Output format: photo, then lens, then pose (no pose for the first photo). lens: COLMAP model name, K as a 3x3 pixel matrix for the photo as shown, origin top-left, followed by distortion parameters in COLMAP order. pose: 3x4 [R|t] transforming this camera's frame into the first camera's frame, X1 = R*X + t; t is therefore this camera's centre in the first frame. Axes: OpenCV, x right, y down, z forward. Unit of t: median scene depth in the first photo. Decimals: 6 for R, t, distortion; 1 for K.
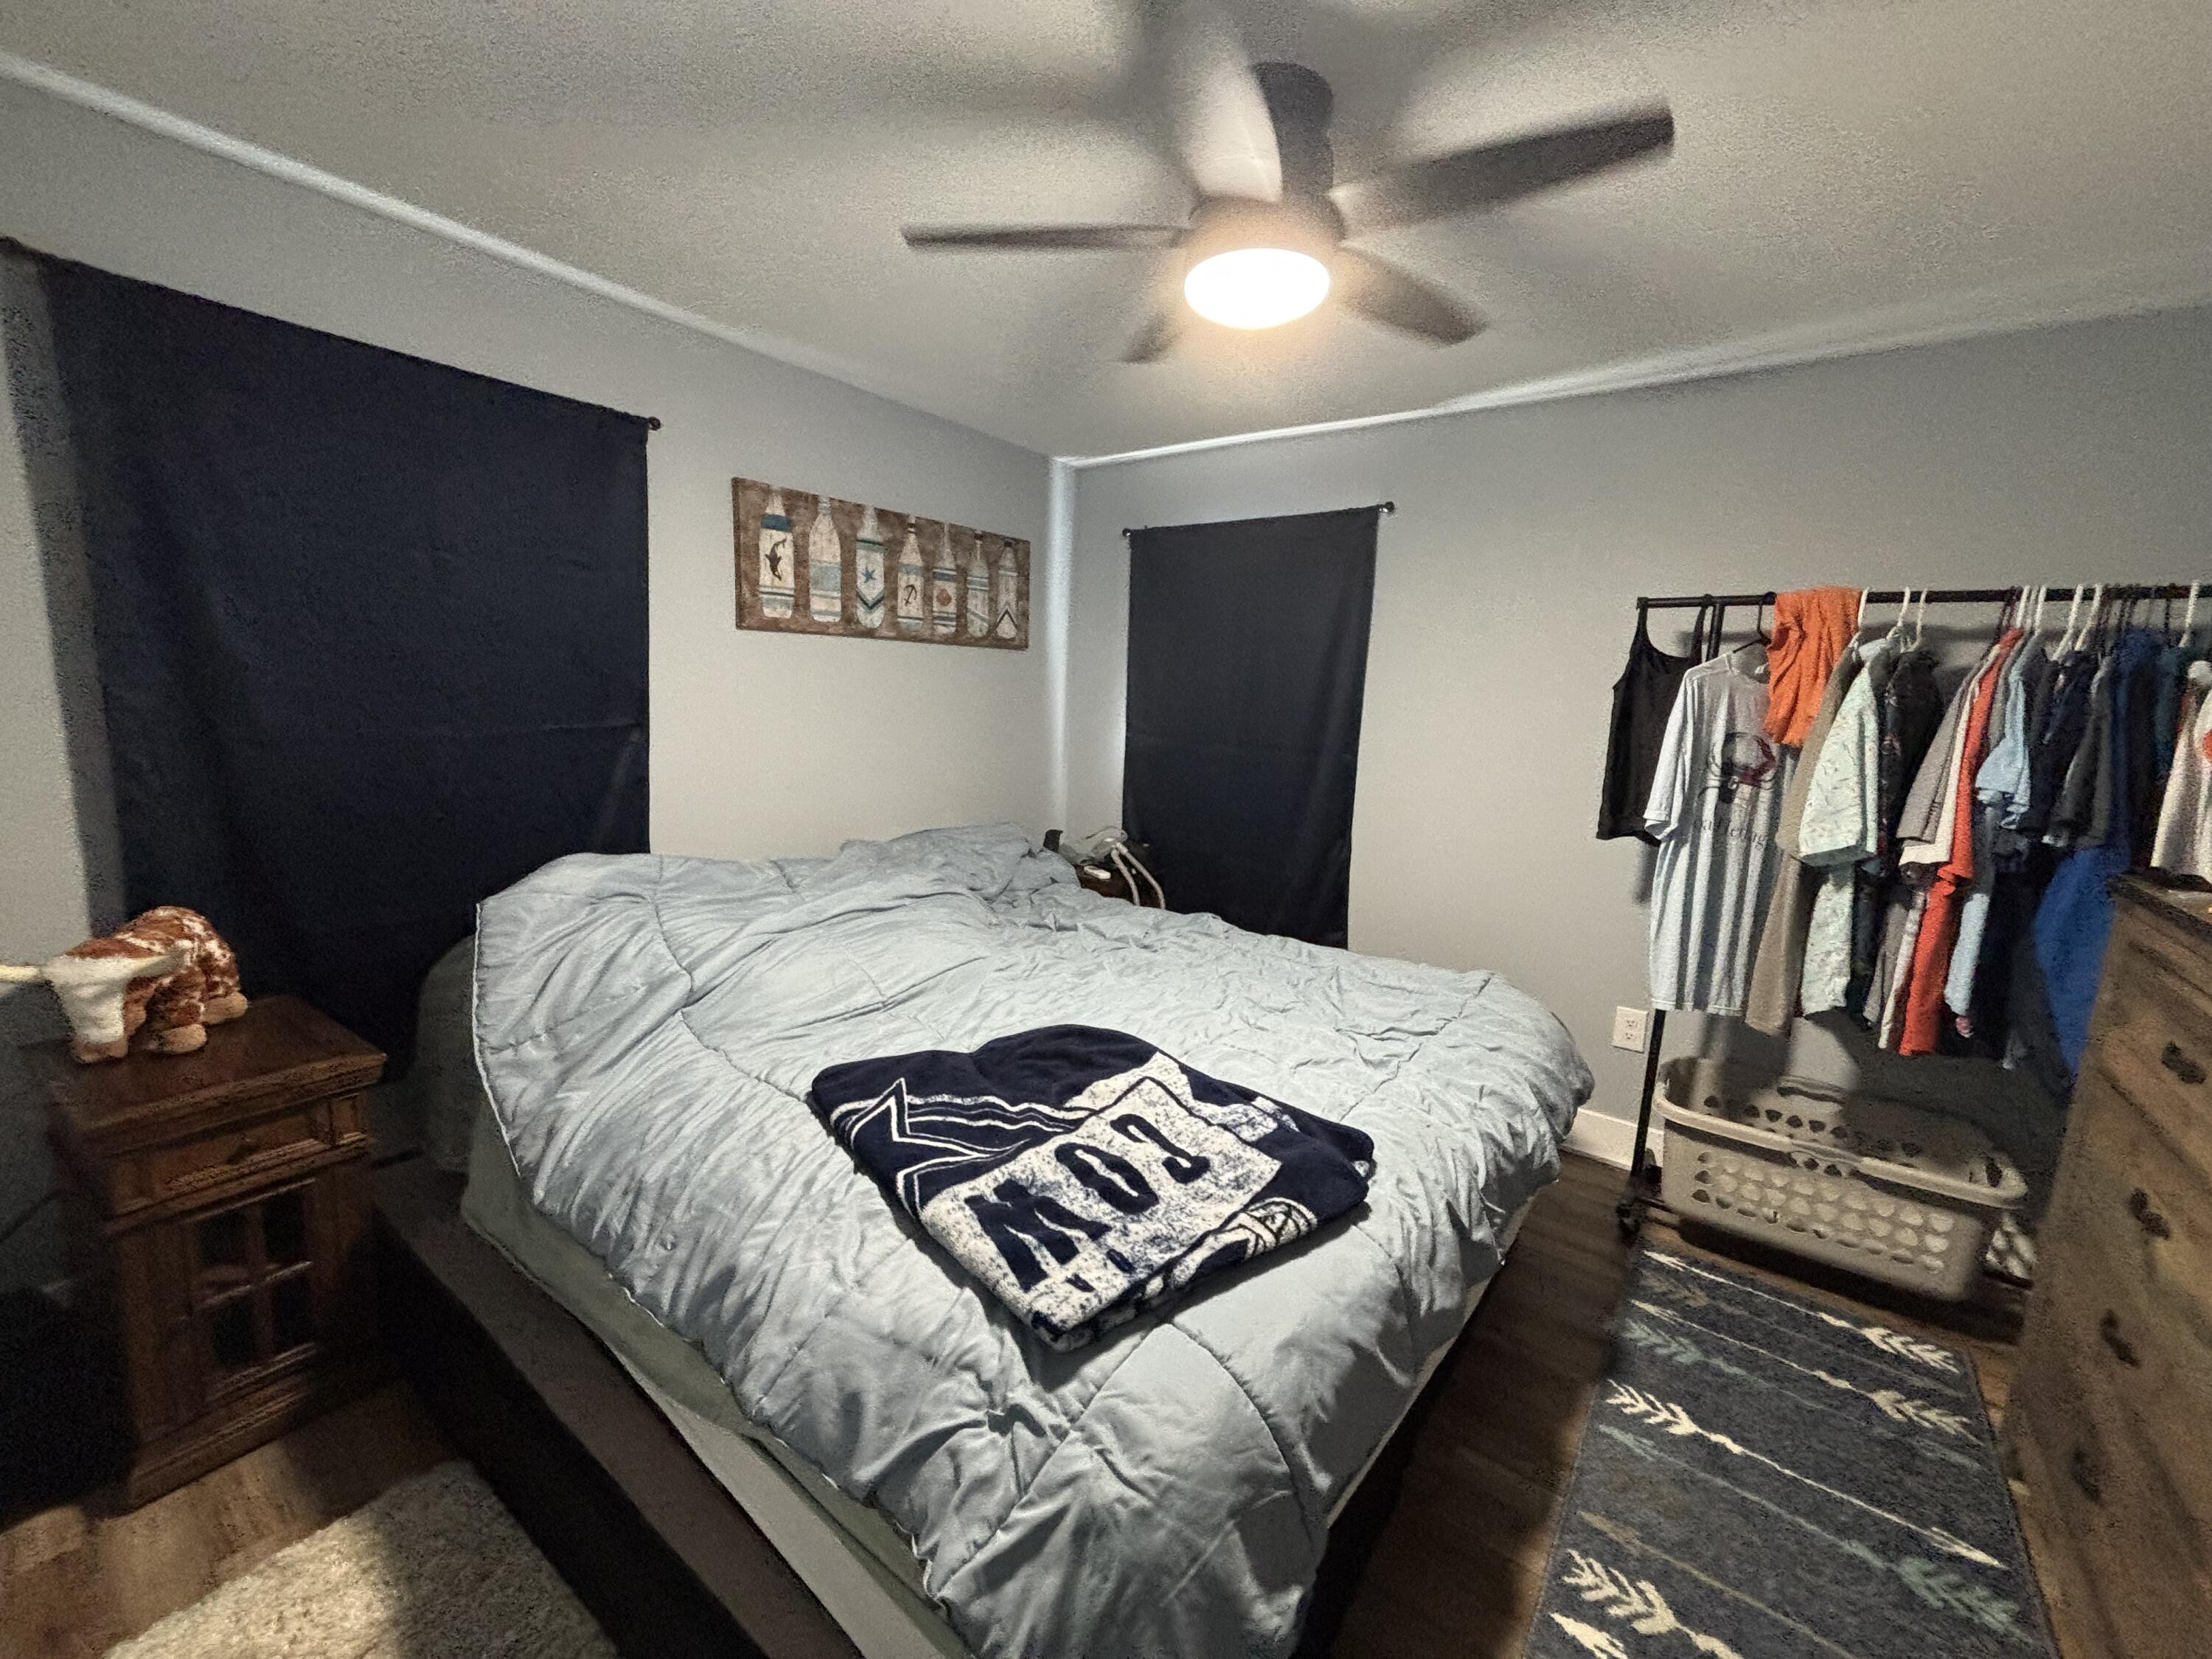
lens RADIAL K [[887.1, 0, 1110.2], [0, 887.1, 836.2], [0, 0, 1]] dist [-0.004333, -0.000152]
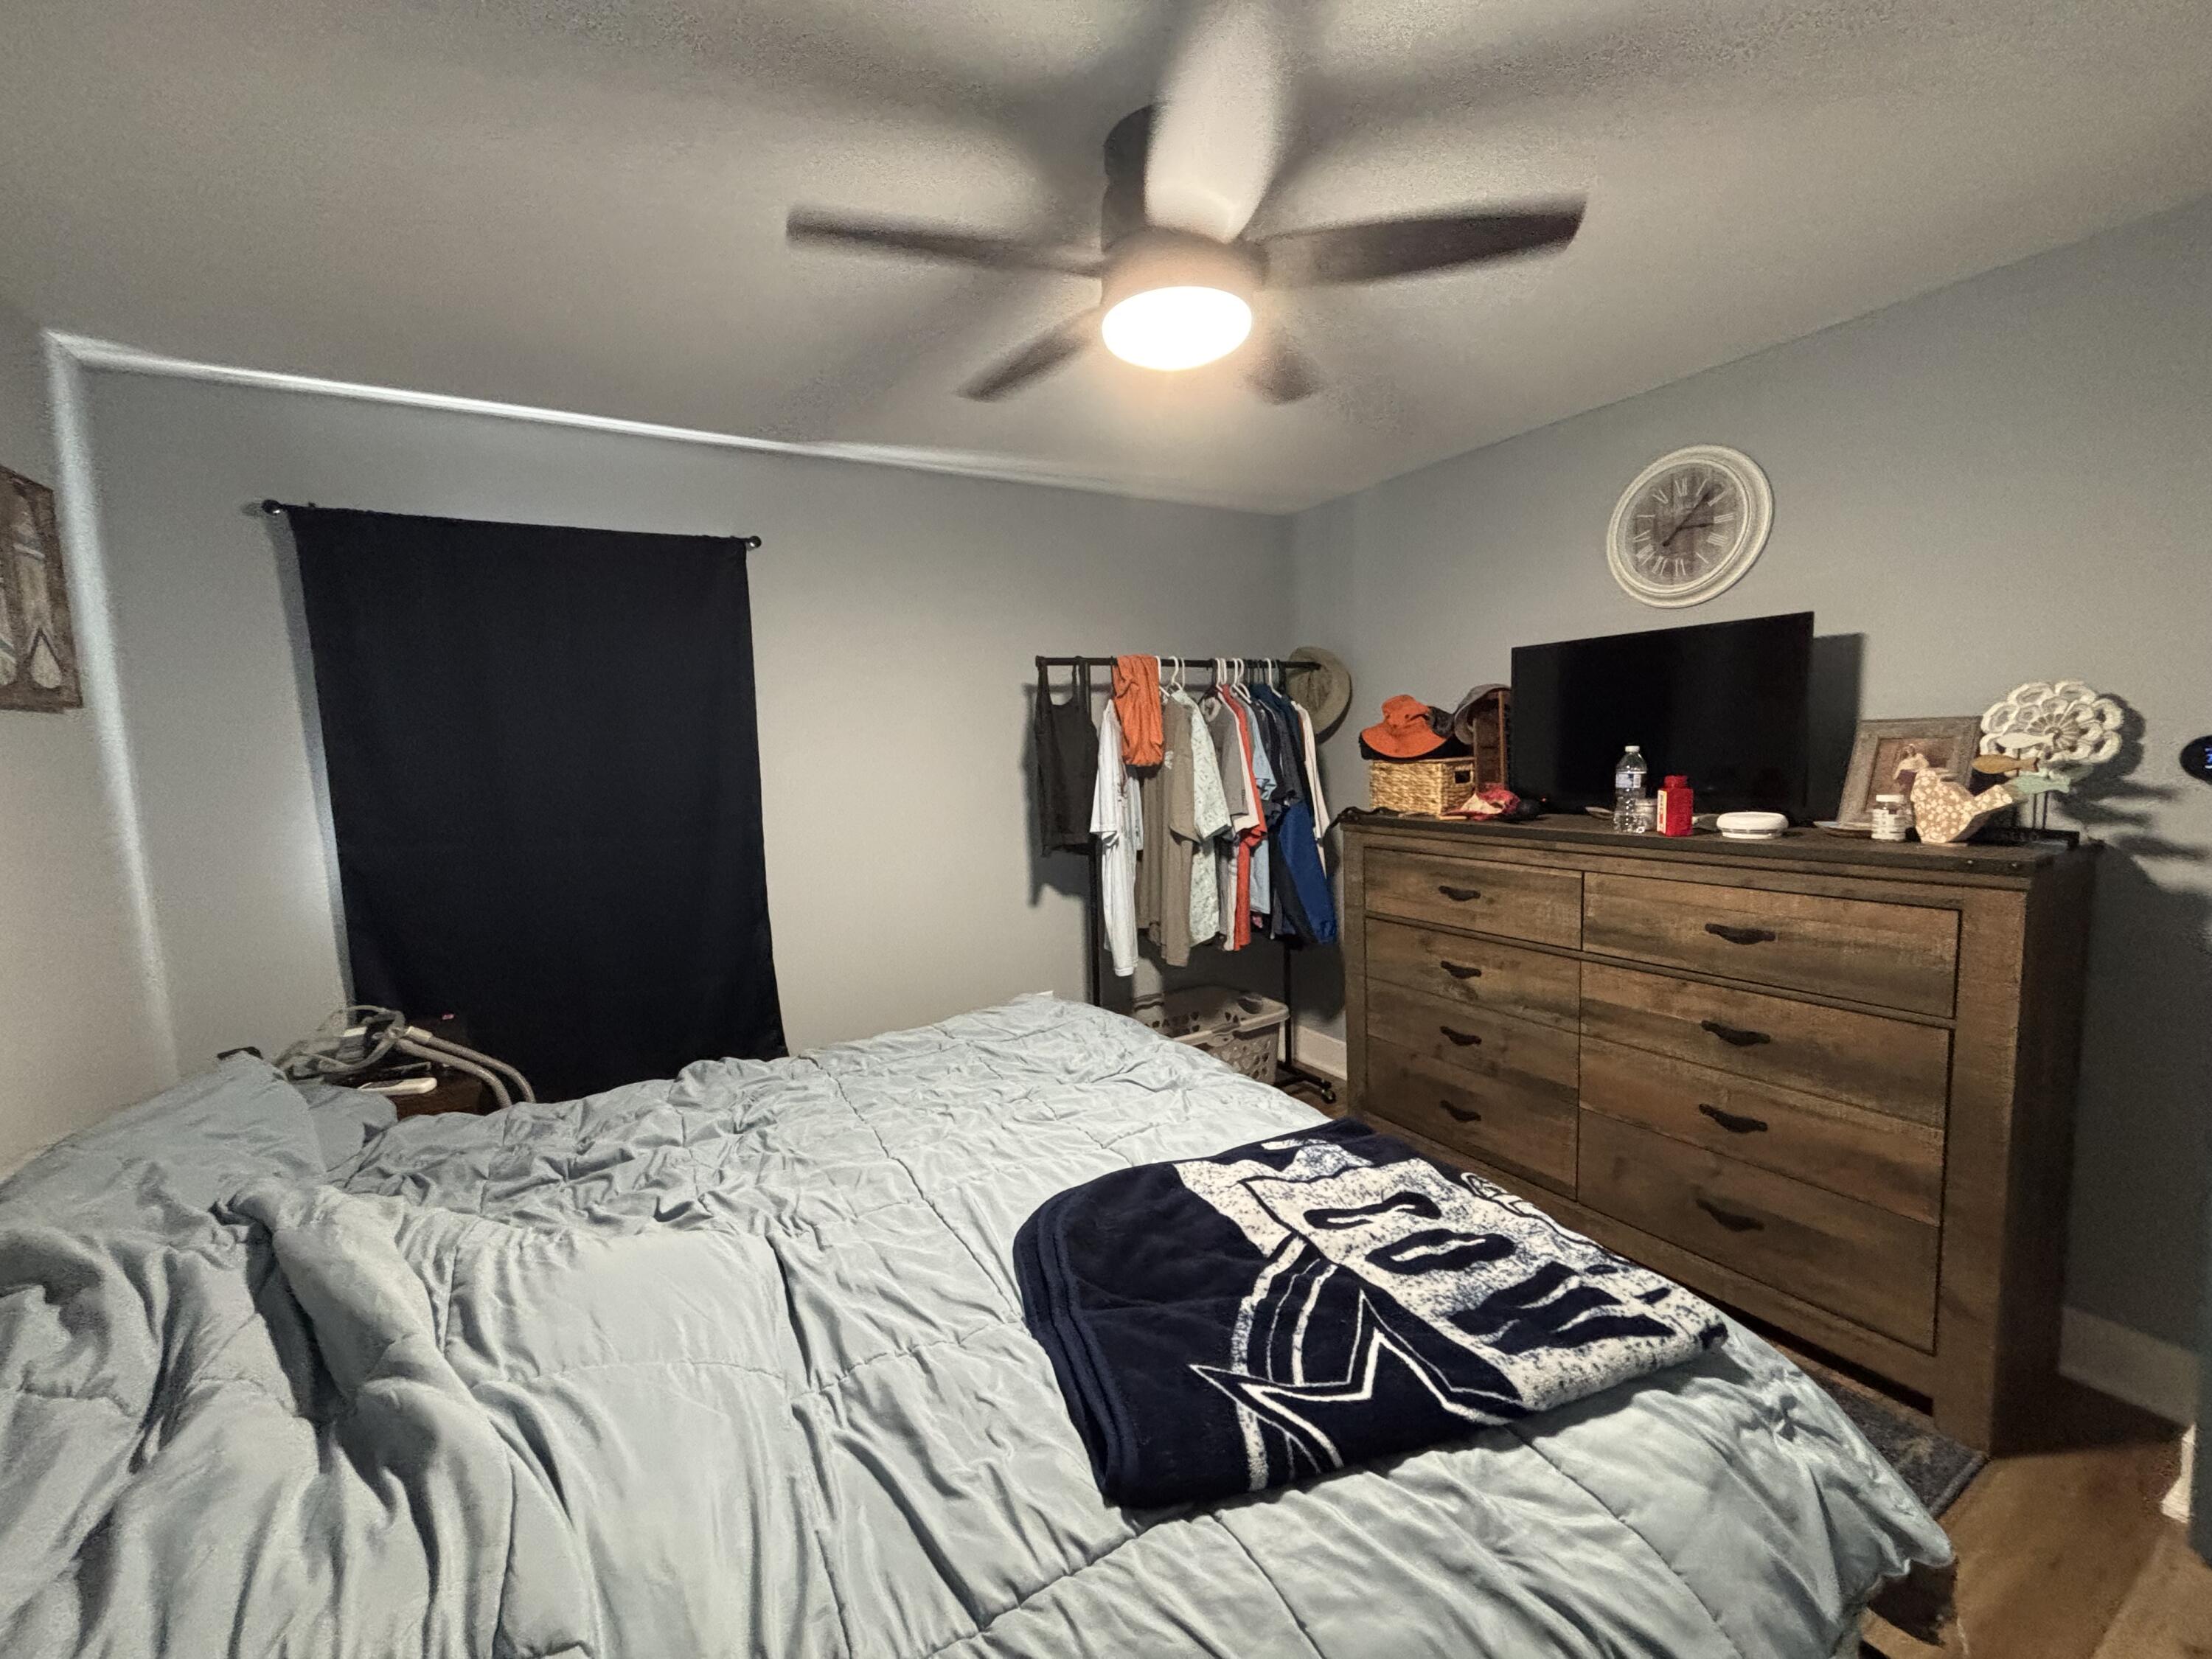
lens RADIAL K [[887.1, 0, 1106.3], [0, 887.1, 820.9], [0, 0, 1]] dist [-0.004333, -0.000152]
pose [[0.369047, -0.136692, 0.919304, -0.827499], [0.199503, 0.977720, 0.065288, -0.176368], [-0.907746, 0.159310, 0.388095, 0.773426]]
